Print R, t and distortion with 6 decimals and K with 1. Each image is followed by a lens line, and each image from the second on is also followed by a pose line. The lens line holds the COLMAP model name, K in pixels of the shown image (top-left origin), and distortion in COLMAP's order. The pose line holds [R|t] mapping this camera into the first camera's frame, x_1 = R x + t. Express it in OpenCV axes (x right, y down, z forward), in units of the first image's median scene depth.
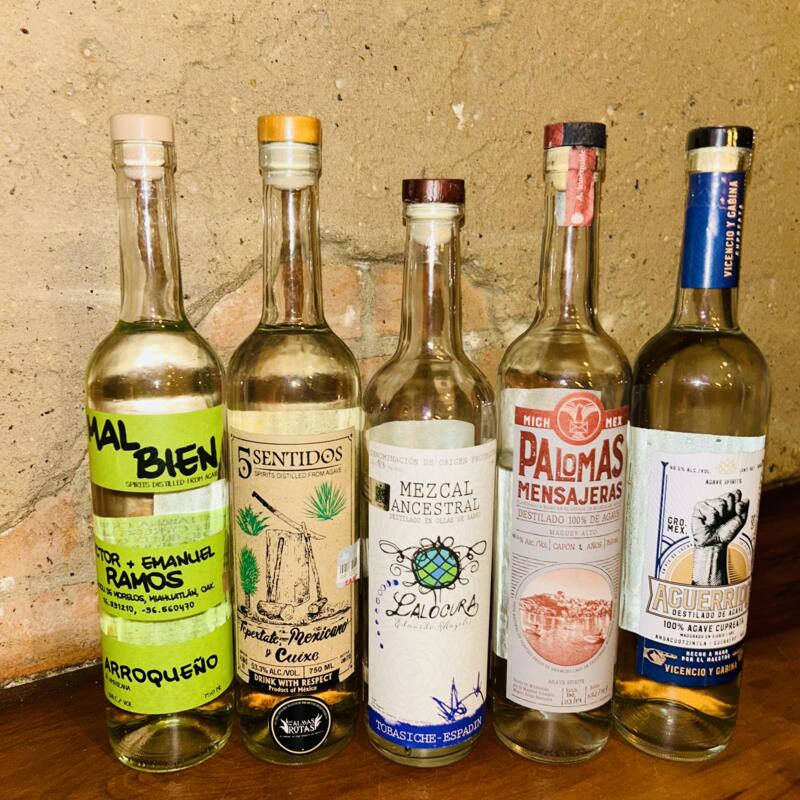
lens RADIAL K [[795.9, 0, 400.8], [0, 795.9, 399.7], [0, 0, 1]] dist [-0.042368, 0.000000]
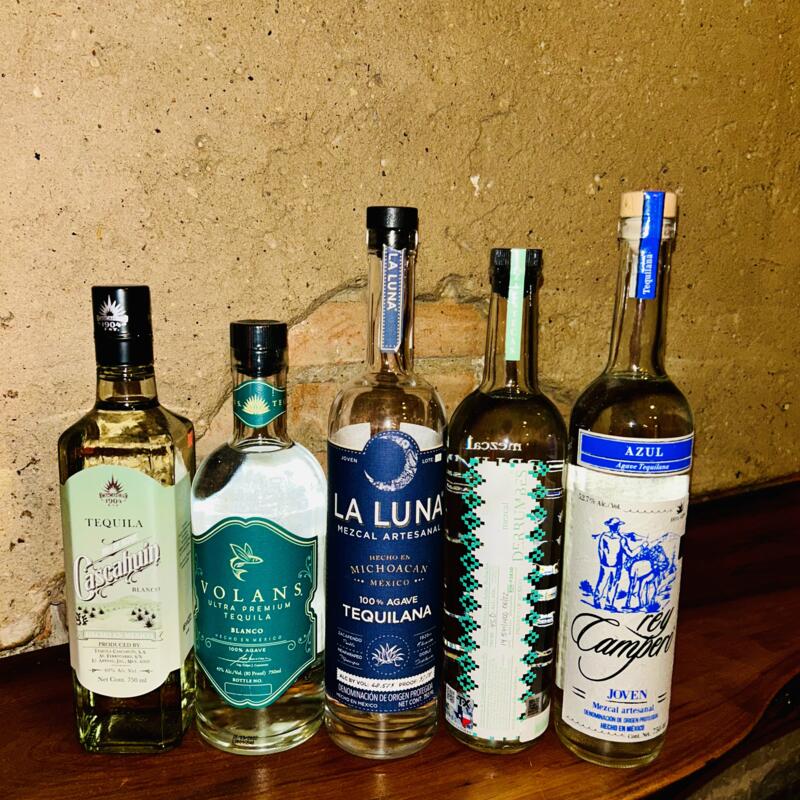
lens RADIAL K [[795.9, 0, 399.4], [0, 795.9, 400.7], [0, 0, 1]] dist [-0.042368, 0.000000]
pose [[0.999948, 0.009411, -0.003817, -0.039709], [-0.009511, 0.999587, -0.027103, 0.020214], [0.003560, 0.027138, 0.999625, -0.255605]]
